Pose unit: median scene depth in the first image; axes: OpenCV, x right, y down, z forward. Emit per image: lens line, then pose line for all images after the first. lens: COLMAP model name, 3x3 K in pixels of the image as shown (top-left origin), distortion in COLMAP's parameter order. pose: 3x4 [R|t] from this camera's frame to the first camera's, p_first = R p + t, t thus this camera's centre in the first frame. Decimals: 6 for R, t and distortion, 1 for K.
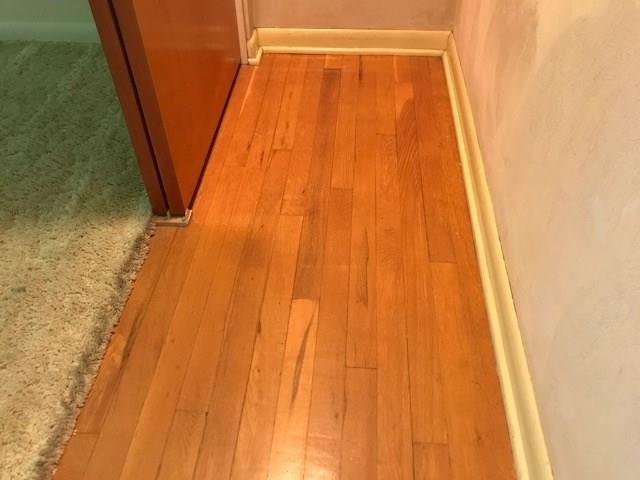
lens RADIAL K [[535.0, 0, 322.3], [0, 535.0, 244.8], [0, 0, 1]] dist [0.055113, -0.084055]
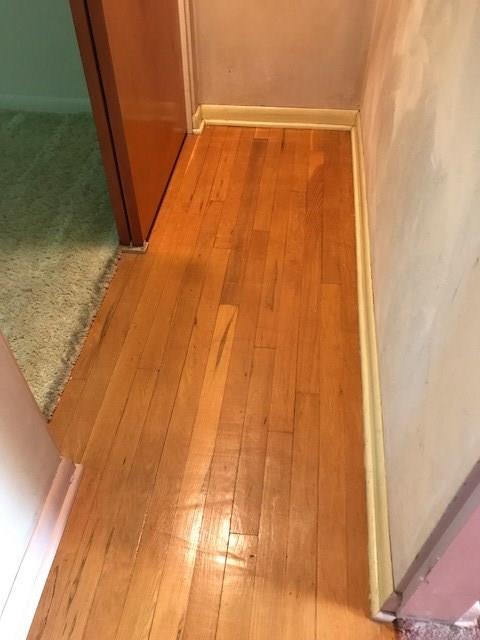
lens RADIAL K [[535.0, 0, 239.7], [0, 535.0, 335.9], [0, 0, 1]] dist [0.055113, -0.084055]
pose [[0.998724, 0.036032, -0.035397, 0.042544], [-0.035016, 0.998968, 0.028914, 0.123578], [0.036403, -0.027637, 0.998955, -0.341785]]
